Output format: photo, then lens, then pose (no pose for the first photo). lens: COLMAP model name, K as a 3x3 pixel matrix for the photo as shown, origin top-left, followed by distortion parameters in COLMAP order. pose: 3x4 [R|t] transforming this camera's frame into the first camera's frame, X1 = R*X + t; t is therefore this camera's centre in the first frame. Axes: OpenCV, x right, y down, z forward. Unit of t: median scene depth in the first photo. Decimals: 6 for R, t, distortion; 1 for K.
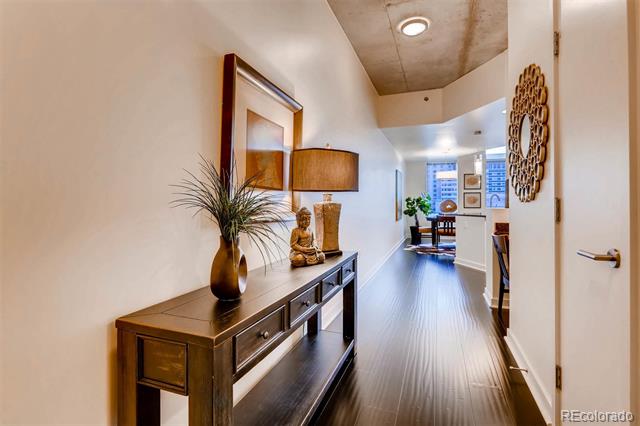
lens RADIAL K [[308.2, 0, 318.4], [0, 308.2, 209.0], [0, 0, 1]] dist [-0.006440, -0.001009]
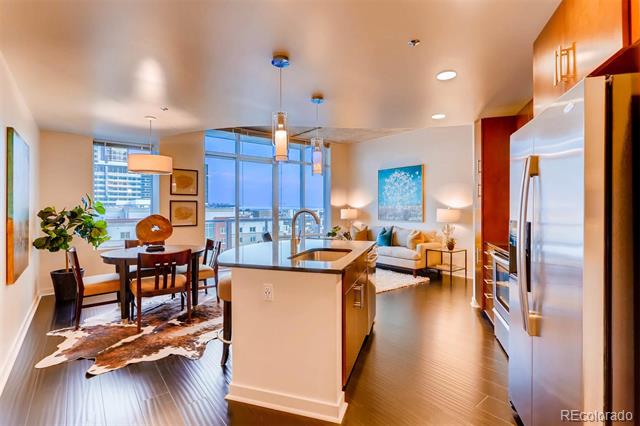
lens RADIAL K [[308.2, 0, 317.1], [0, 308.2, 210.2], [0, 0, 1]] dist [-0.006440, -0.001009]
pose [[0.511980, -0.003538, 0.858990, 0.118765], [0.011468, 0.999931, -0.002717, -0.029460], [-0.858921, 0.011242, 0.511985, 0.462291]]
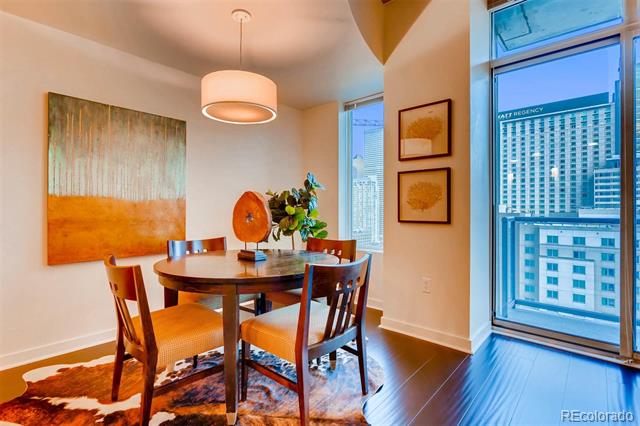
lens RADIAL K [[308.2, 0, 318.7], [0, 308.2, 208.8], [0, 0, 1]] dist [-0.006440, -0.001009]
pose [[0.938028, 0.006192, -0.346505, 0.491822], [-0.011209, 0.999859, -0.012477, -0.012146], [0.346379, 0.015588, 0.937965, 0.675997]]
